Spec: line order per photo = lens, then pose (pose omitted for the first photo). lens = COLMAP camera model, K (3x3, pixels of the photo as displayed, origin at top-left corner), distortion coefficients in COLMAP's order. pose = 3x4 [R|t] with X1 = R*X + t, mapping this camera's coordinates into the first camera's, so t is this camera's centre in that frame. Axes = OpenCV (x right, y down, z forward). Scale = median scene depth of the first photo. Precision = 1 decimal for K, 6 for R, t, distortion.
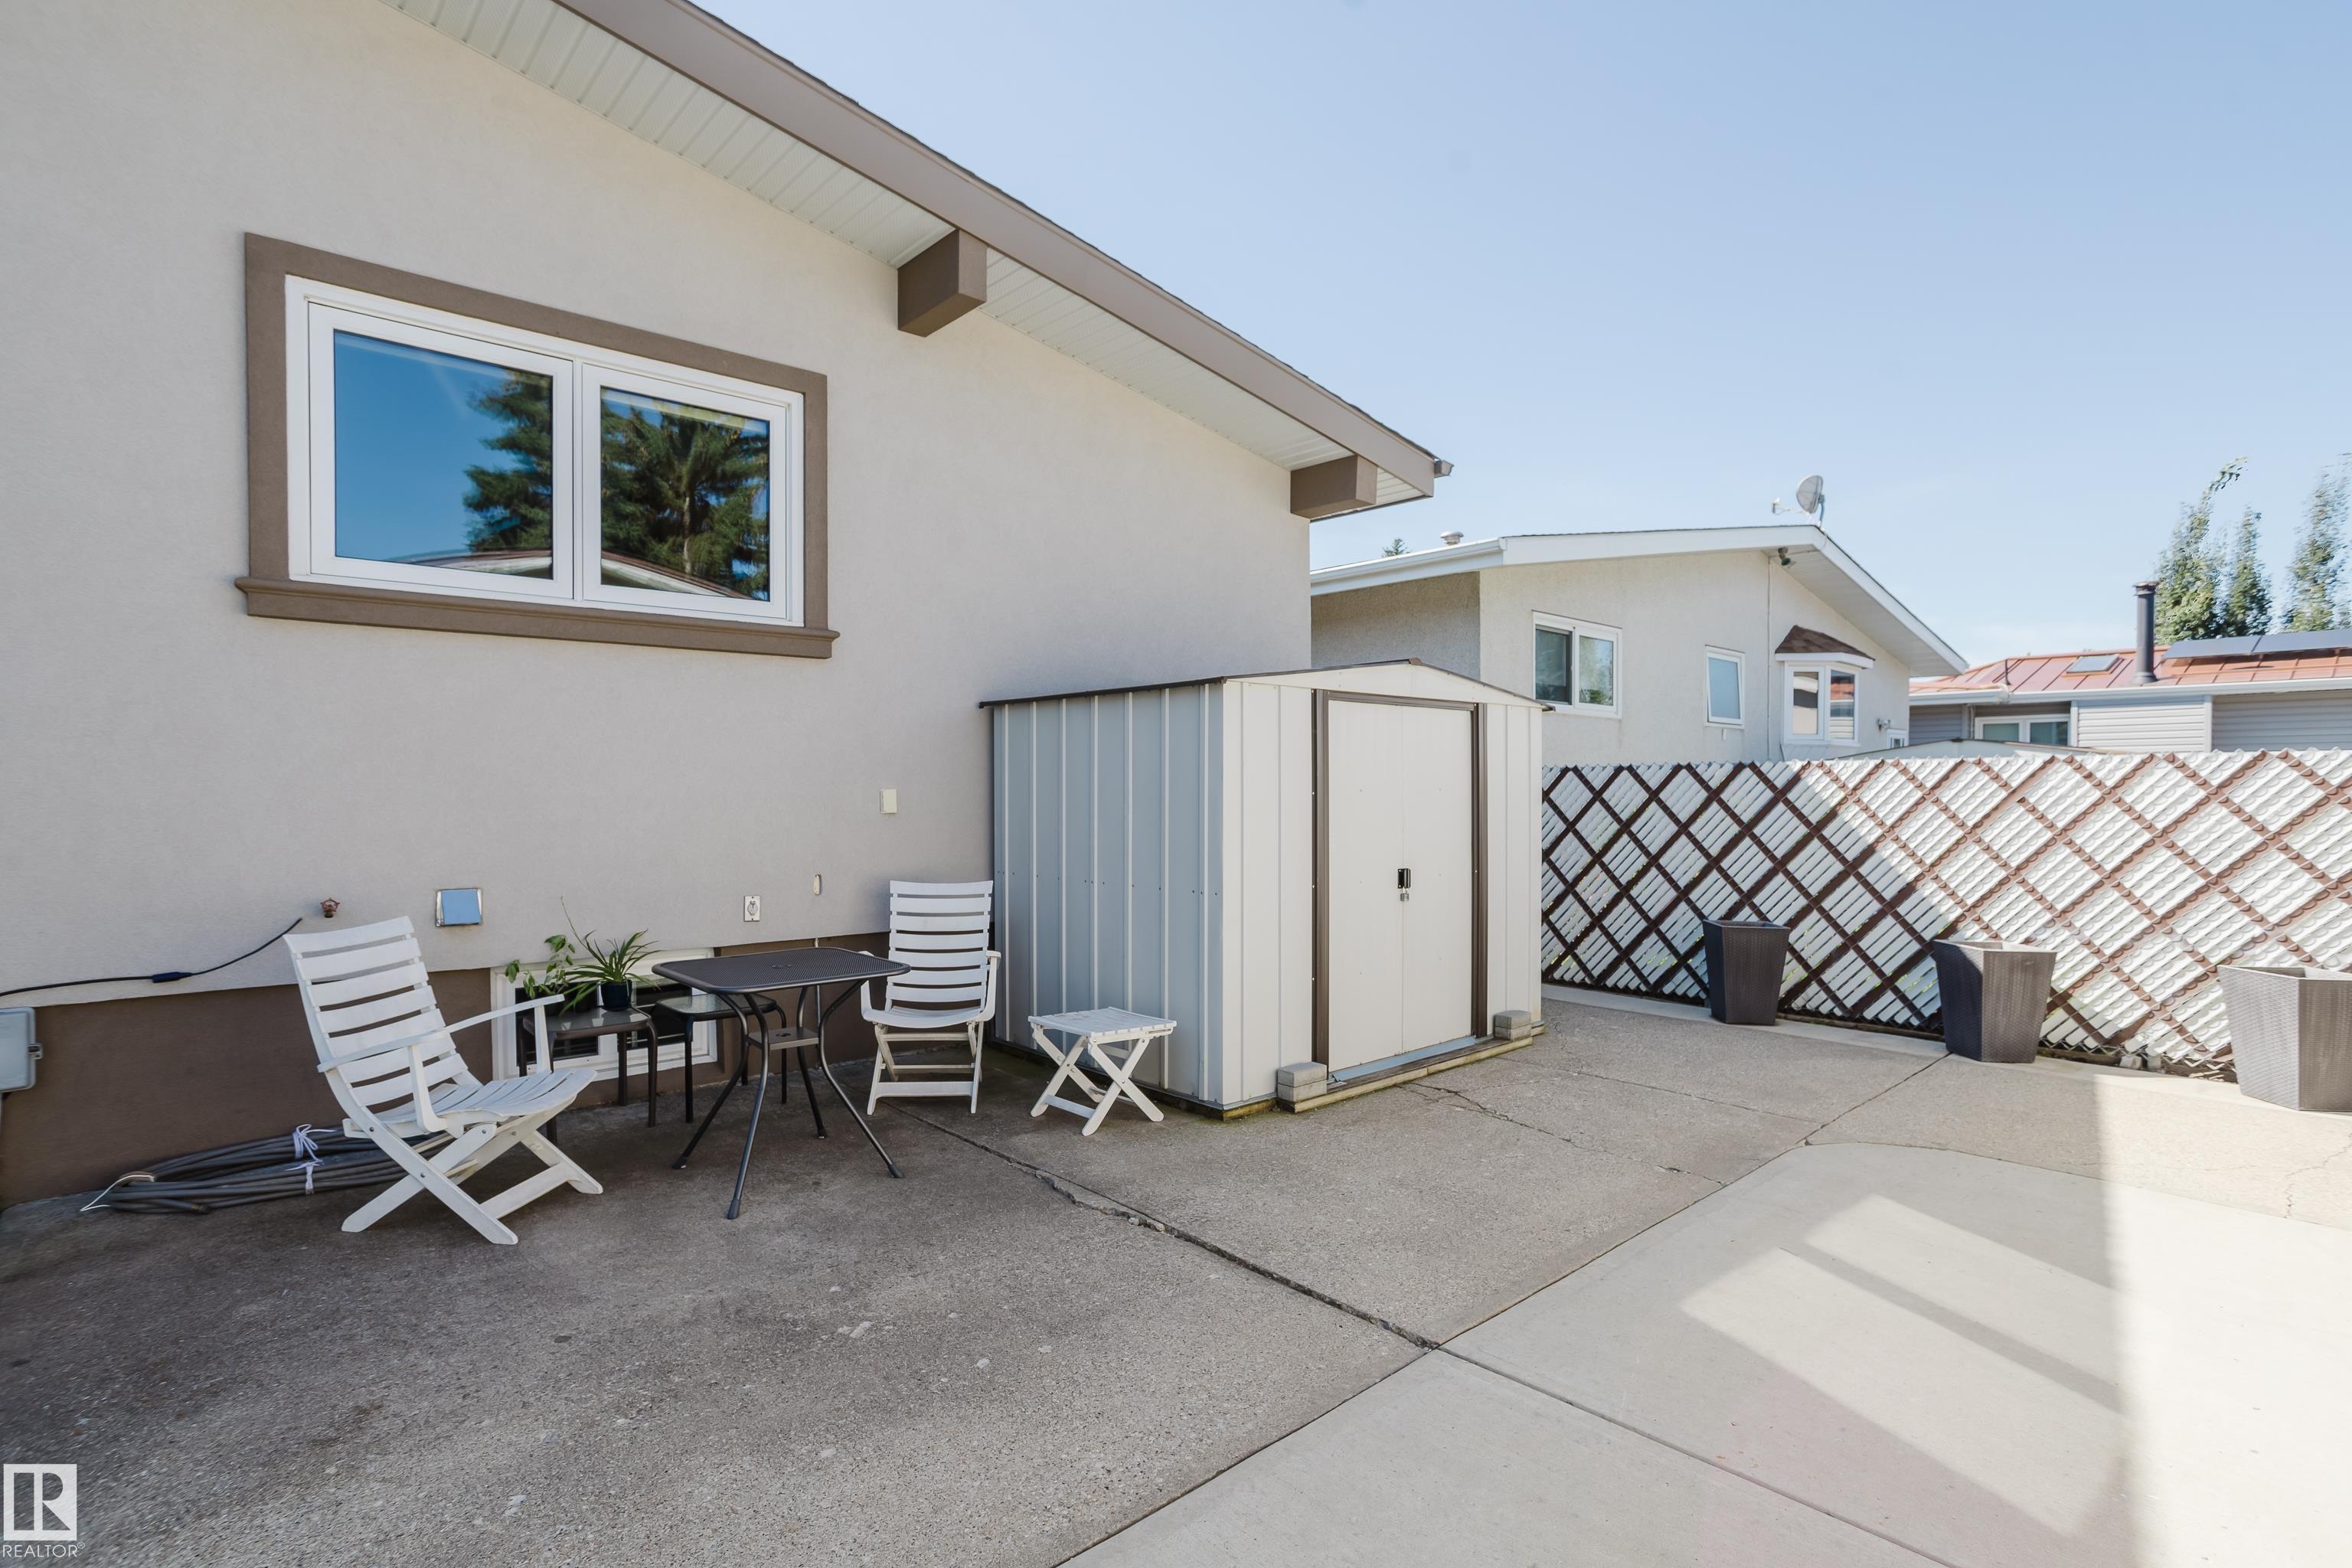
lens RADIAL K [[1147.9, 0, 1152.2], [0, 1147.9, 816.3], [0, 0, 1]] dist [-0.064331, 0.040086]
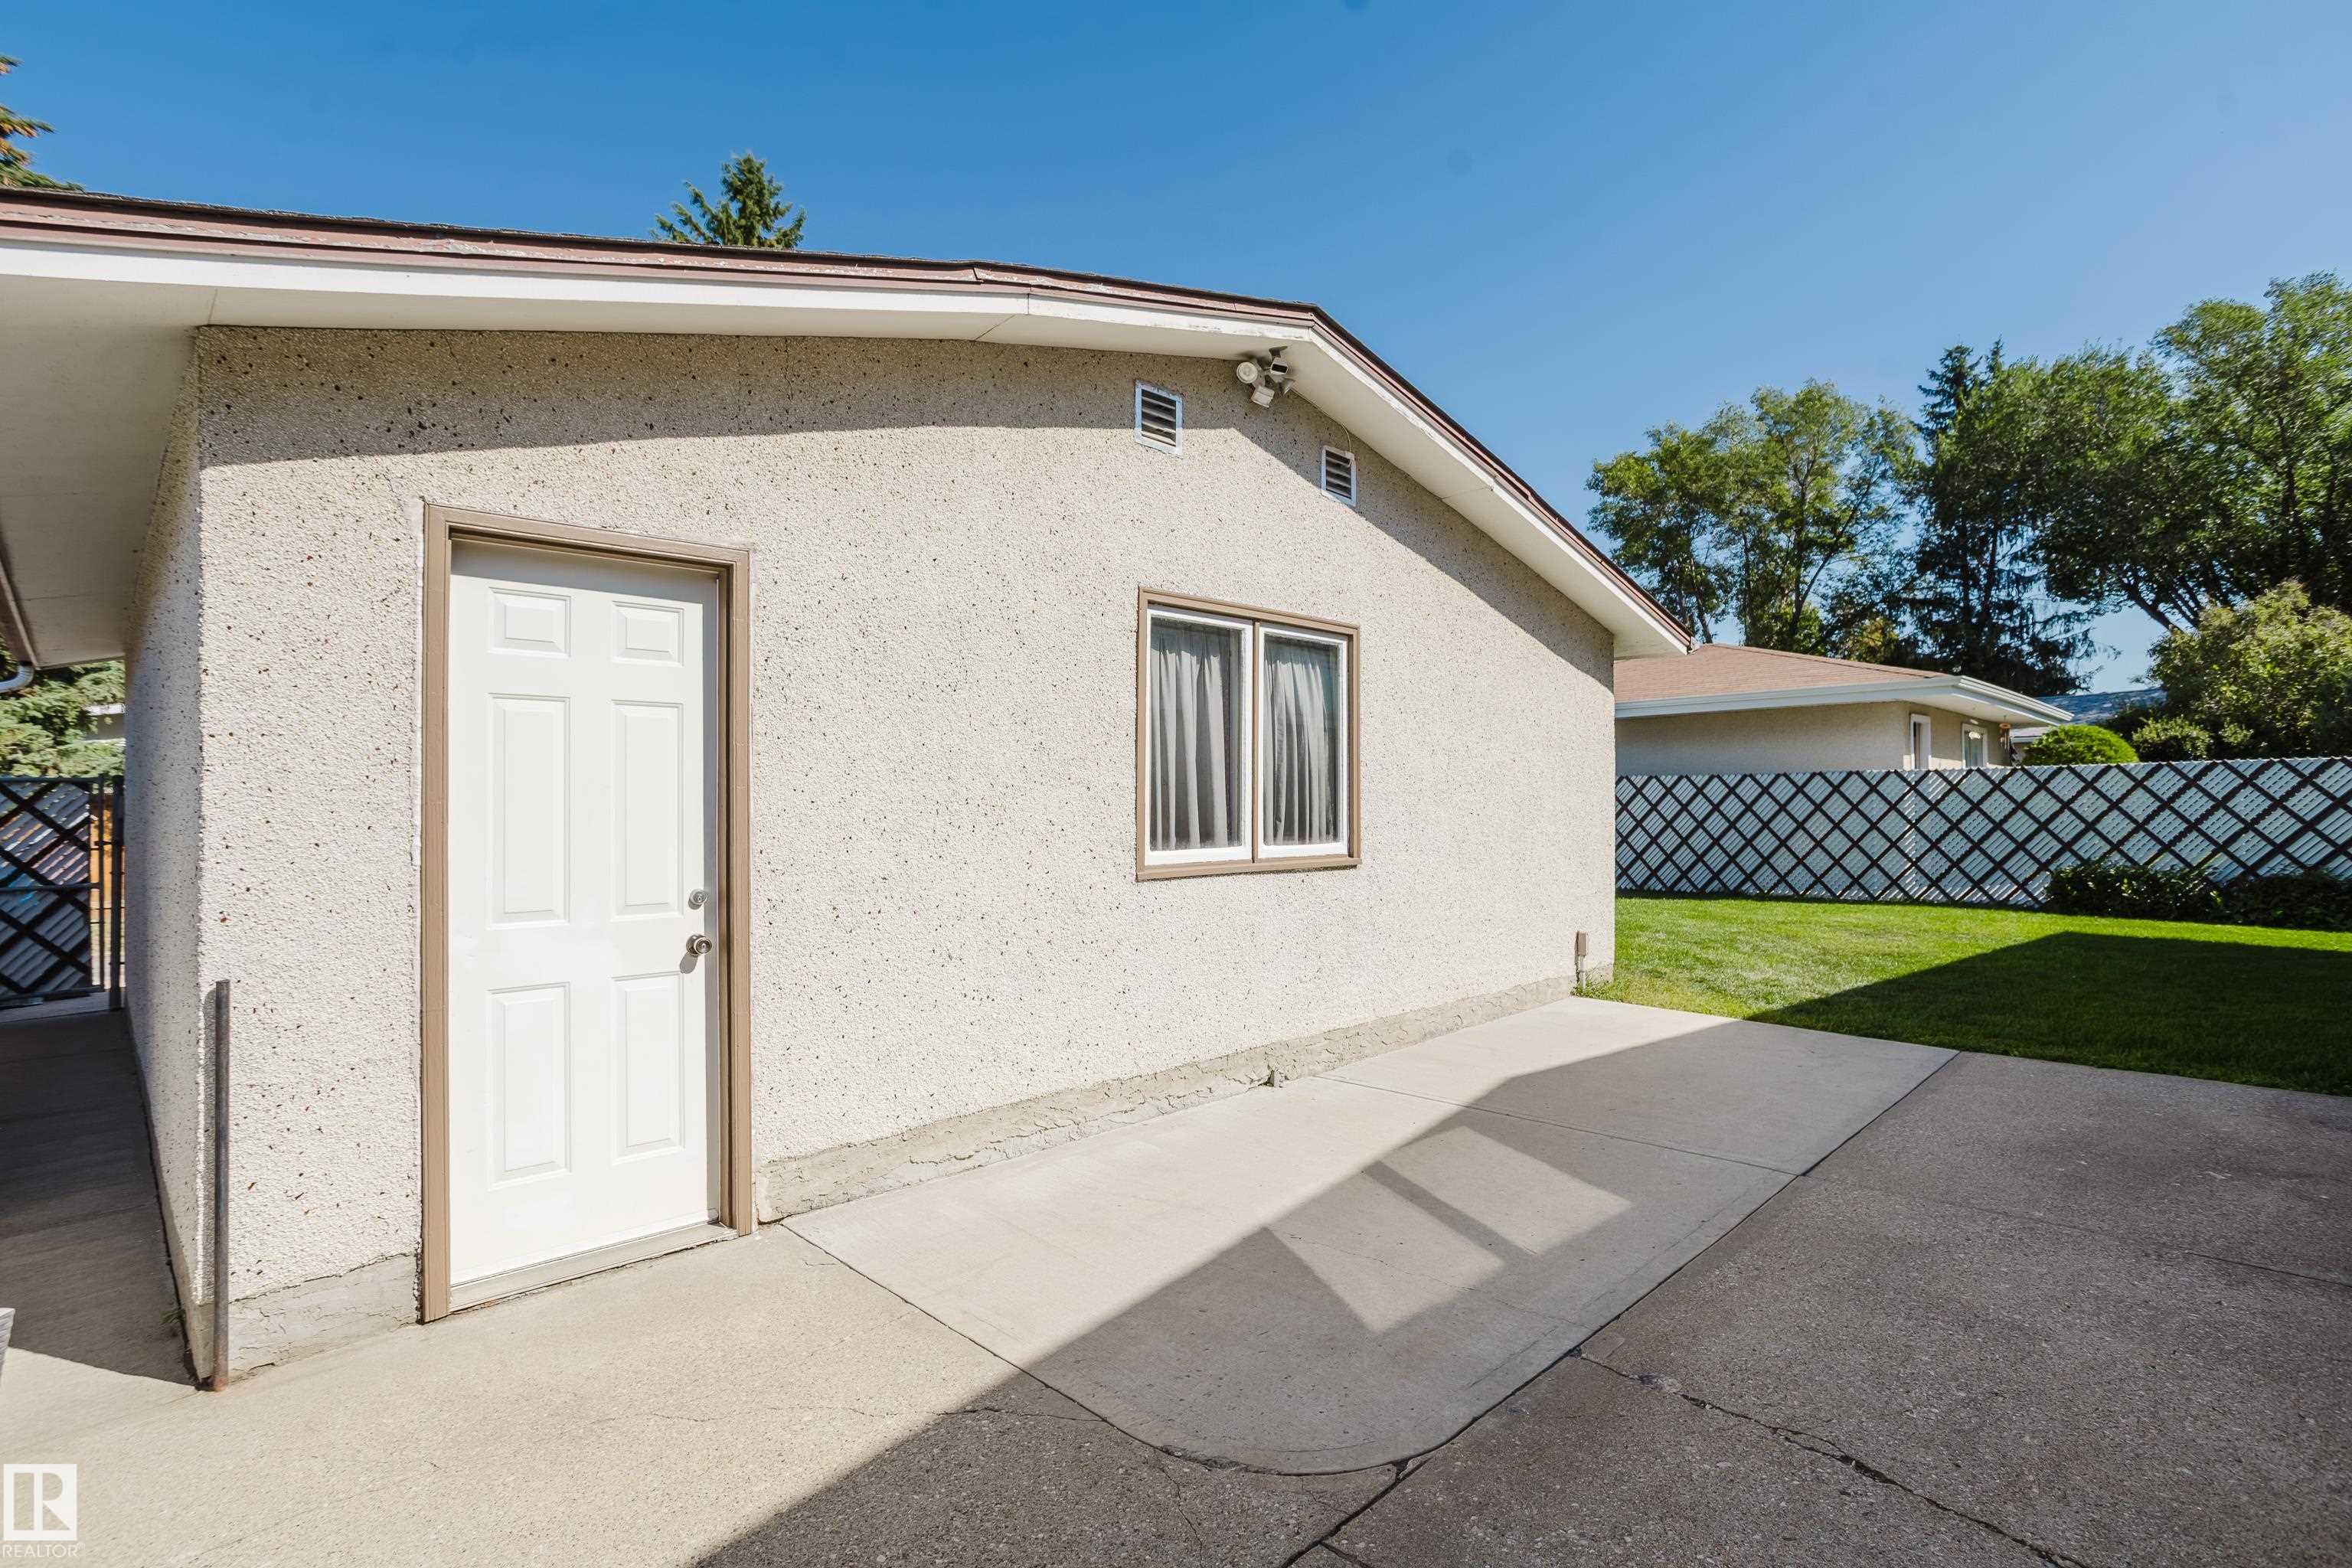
lens RADIAL K [[1114.7, 0, 1165.9], [0, 1114.7, 791.0], [0, 0, 1]] dist [-0.001260, 0.000280]
pose [[-0.998744, 0.014413, -0.047986, 0.601324], [0.013956, 0.999854, 0.009831, -0.026080], [0.048121, 0.009149, -0.998800, 1.276055]]
